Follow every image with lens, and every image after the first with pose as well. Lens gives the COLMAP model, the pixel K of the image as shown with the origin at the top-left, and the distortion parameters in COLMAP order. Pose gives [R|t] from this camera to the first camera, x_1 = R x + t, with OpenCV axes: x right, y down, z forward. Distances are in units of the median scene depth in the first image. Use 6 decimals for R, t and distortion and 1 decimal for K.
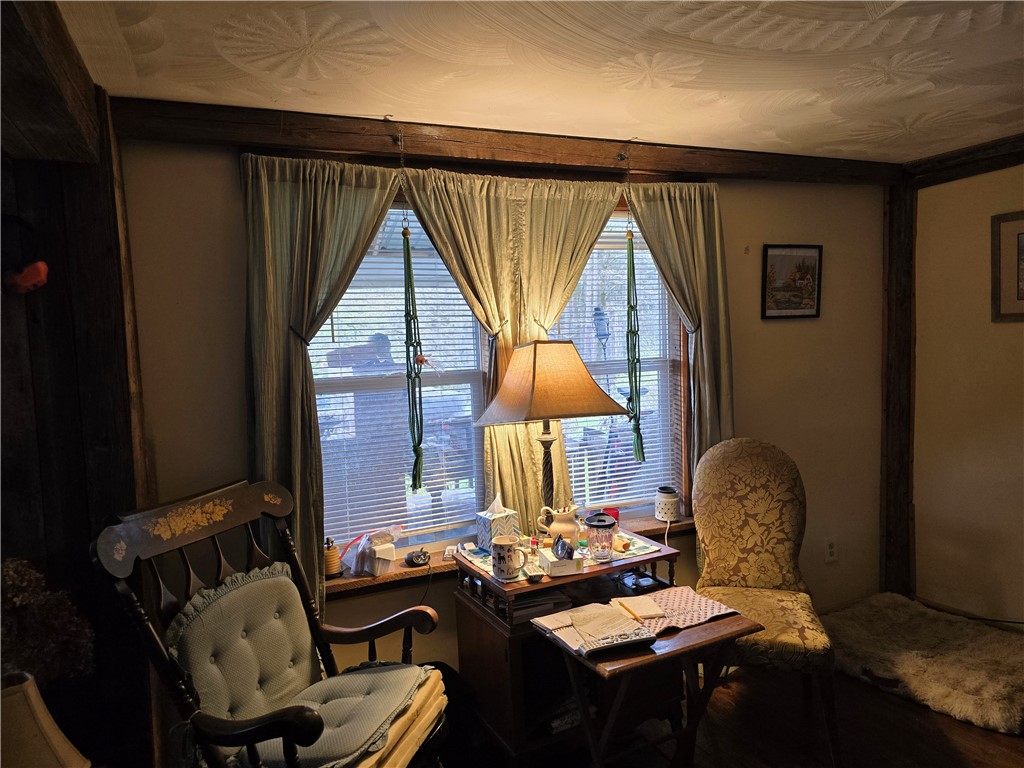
lens RADIAL K [[681.8, 0, 512.4], [0, 681.8, 385.5], [0, 0, 1]] dist [0.012142, -0.009010]
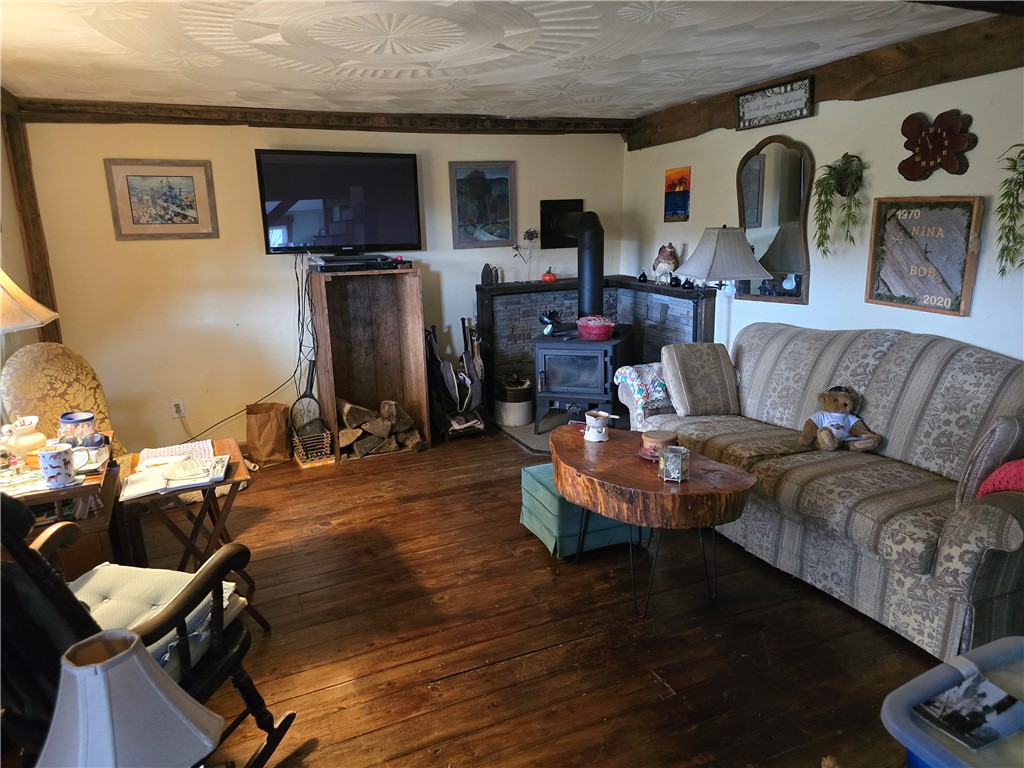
lens RADIAL K [[681.8, 0, 511.8], [0, 681.8, 390.8], [0, 0, 1]] dist [0.012142, -0.009010]
pose [[0.028309, -0.195813, 0.980233, -0.737350], [0.098477, 0.976402, 0.192204, 0.015996], [-0.994737, 0.091089, 0.046924, 0.214741]]
